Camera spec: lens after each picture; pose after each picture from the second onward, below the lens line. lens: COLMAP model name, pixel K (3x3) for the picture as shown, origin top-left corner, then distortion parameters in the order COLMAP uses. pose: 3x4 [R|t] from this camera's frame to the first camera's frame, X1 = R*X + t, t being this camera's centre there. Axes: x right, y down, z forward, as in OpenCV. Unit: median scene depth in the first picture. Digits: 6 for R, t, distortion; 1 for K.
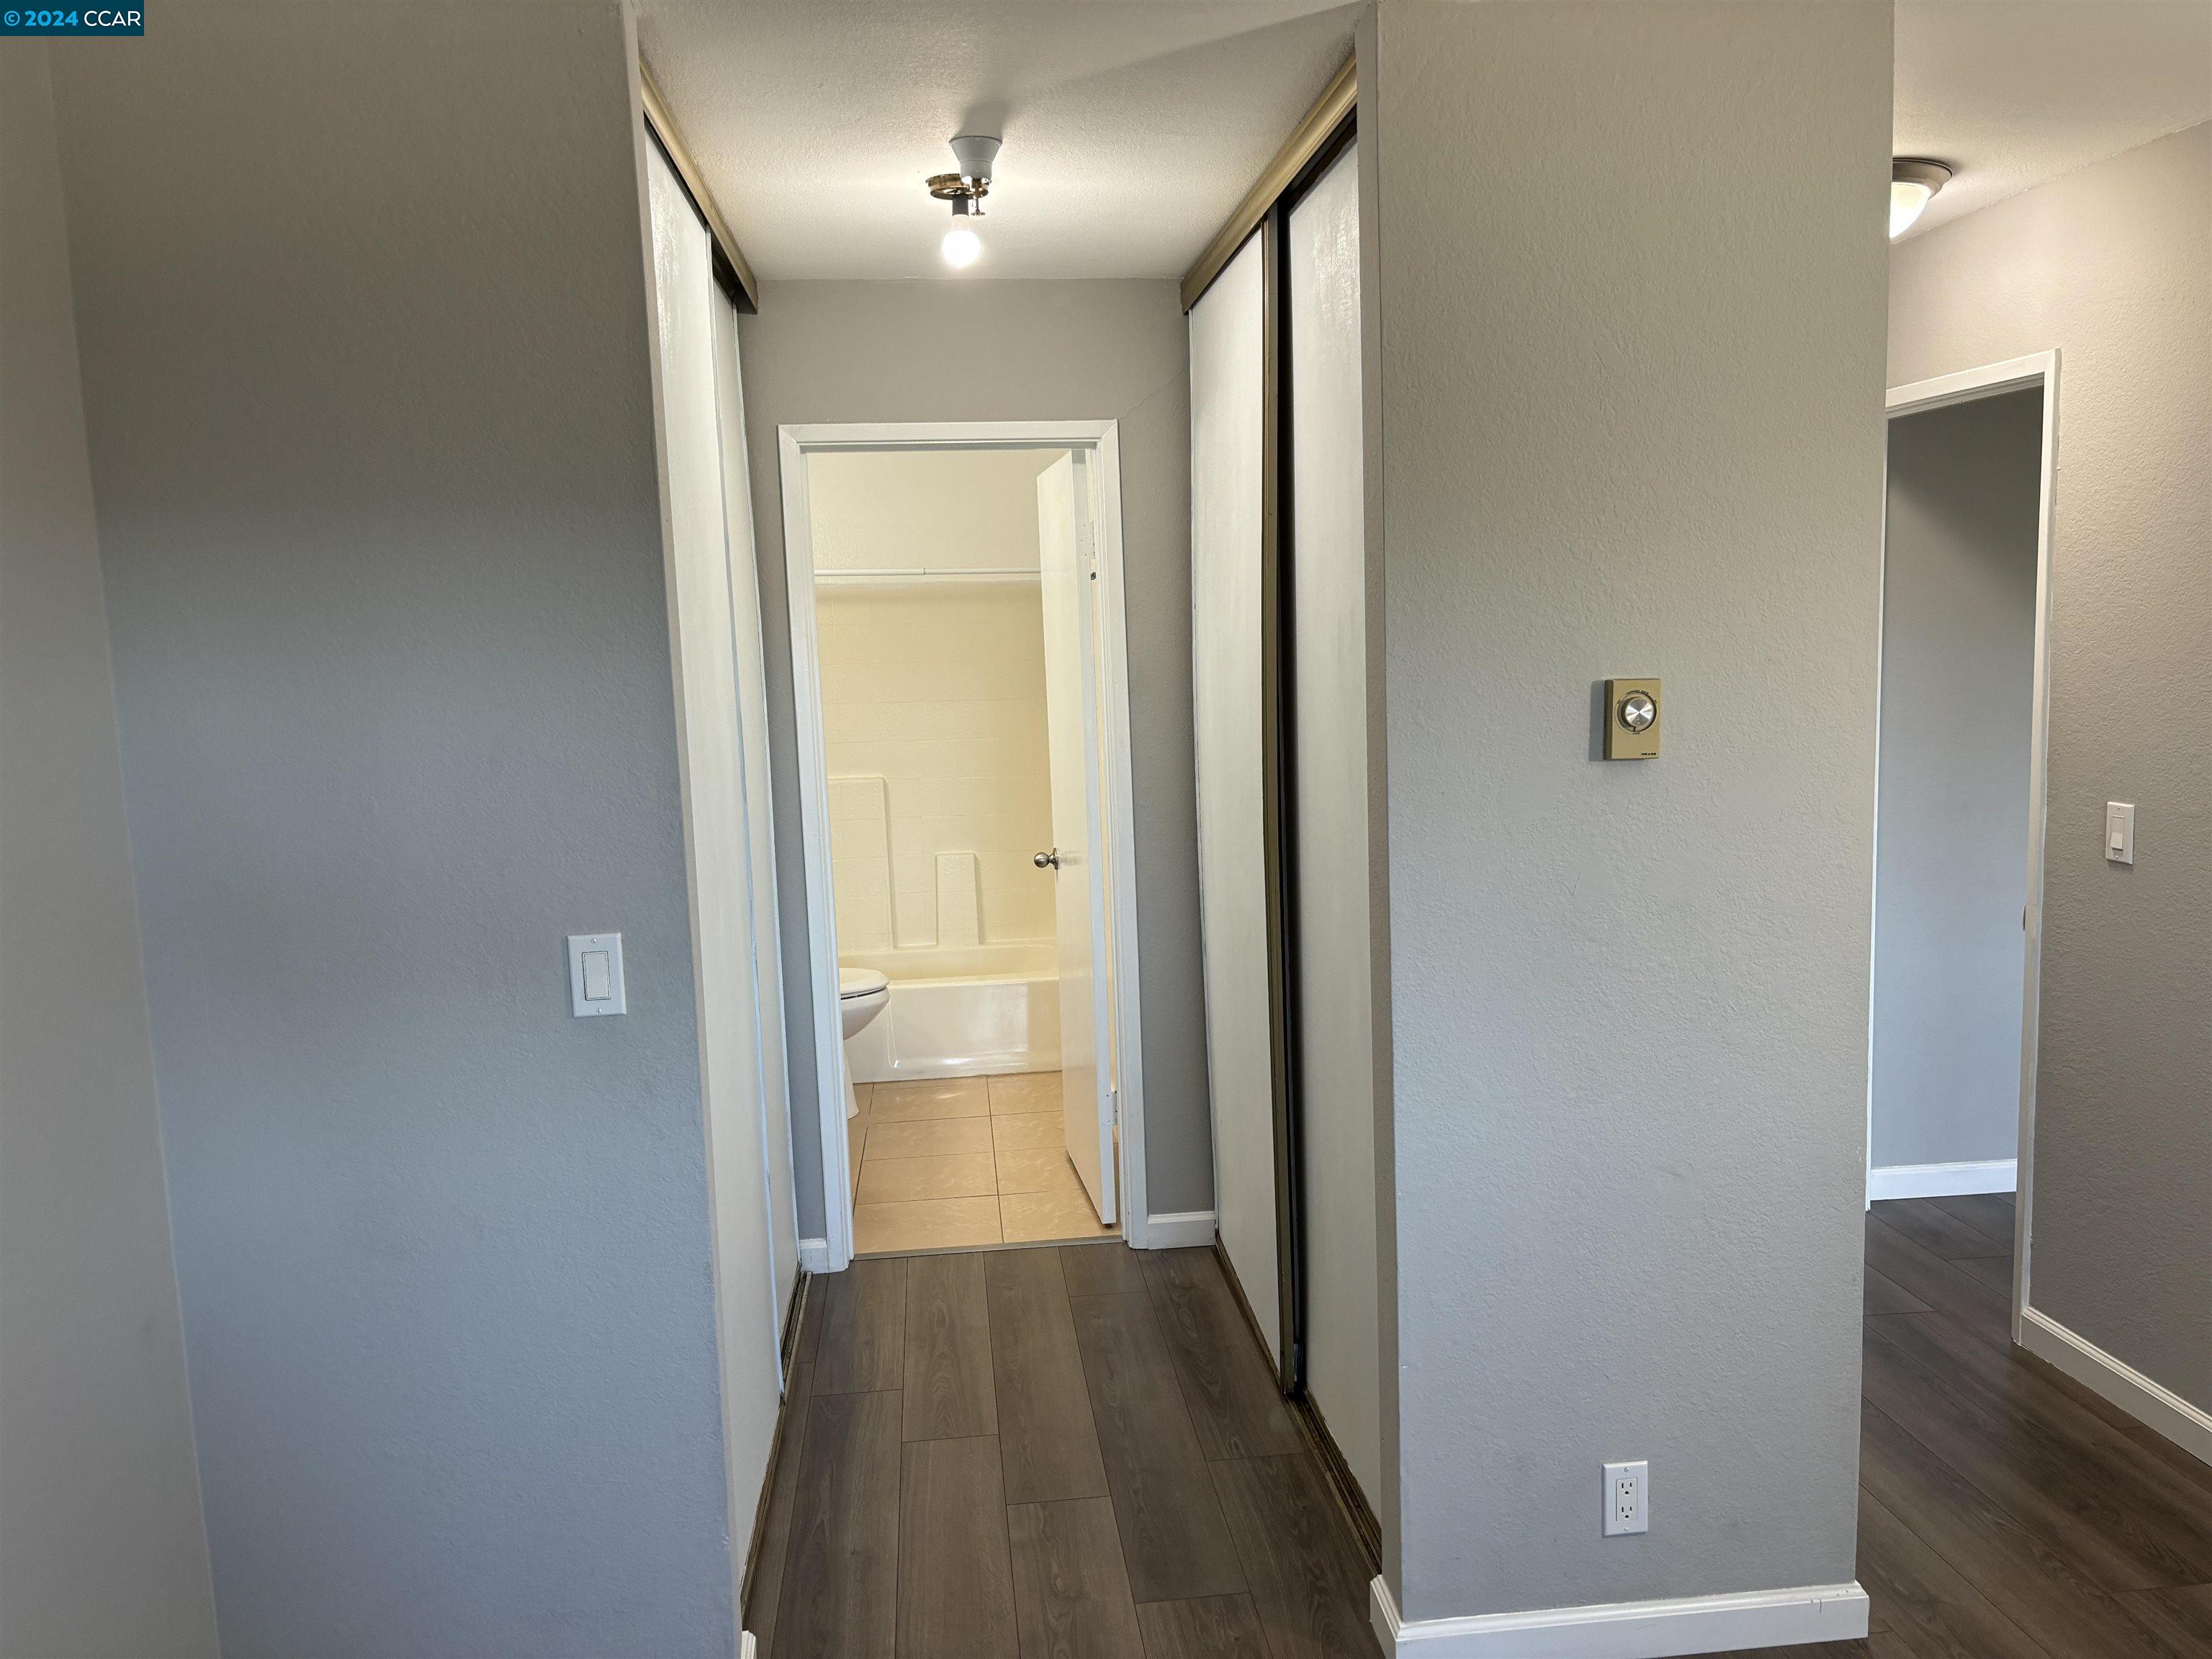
lens RADIAL K [[1663.1, 0, 1106.9], [0, 1663.1, 828.9], [0, 0, 1]] dist [0.062404, -0.076932]
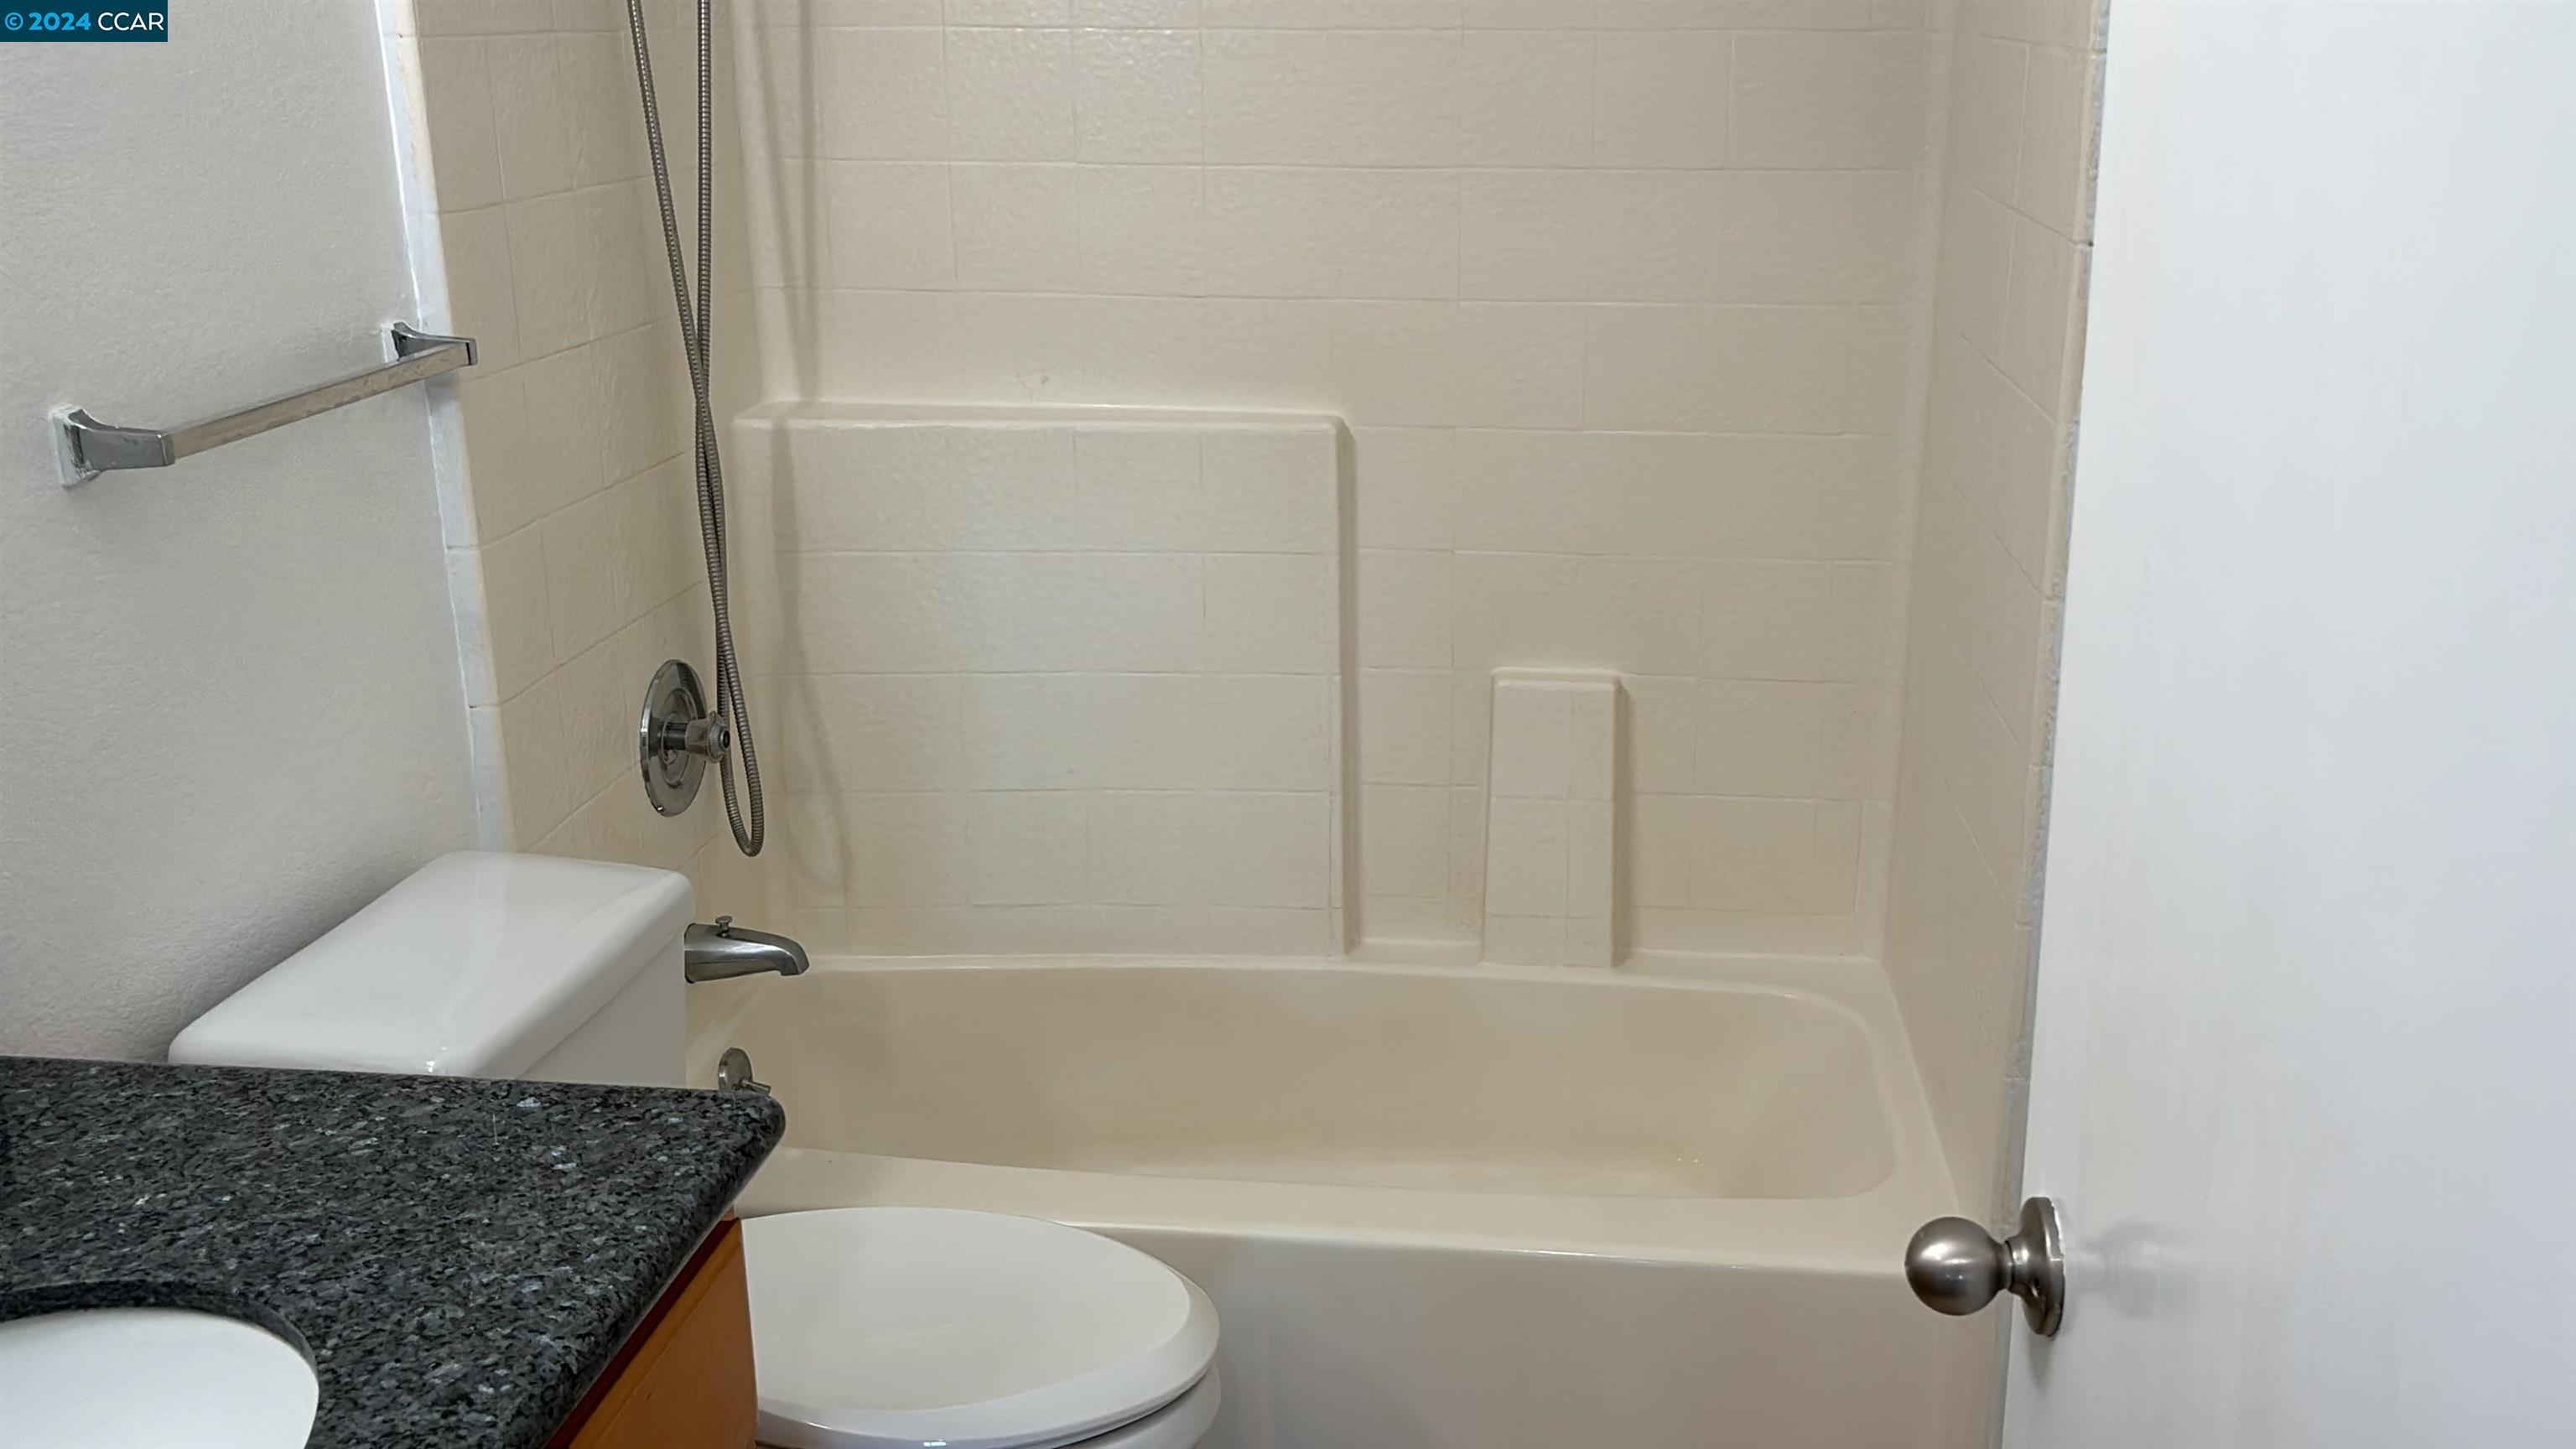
lens RADIAL K [[2394.4, 0, 1306.2], [0, 2394.4, 731.2], [0, 0, 1]] dist [0.000130, 0.000000]
pose [[0.972893, 0.086104, -0.214627, -0.039893], [-0.049222, 0.983934, 0.171614, -0.049650], [0.225956, -0.156398, 0.961501, 0.560532]]
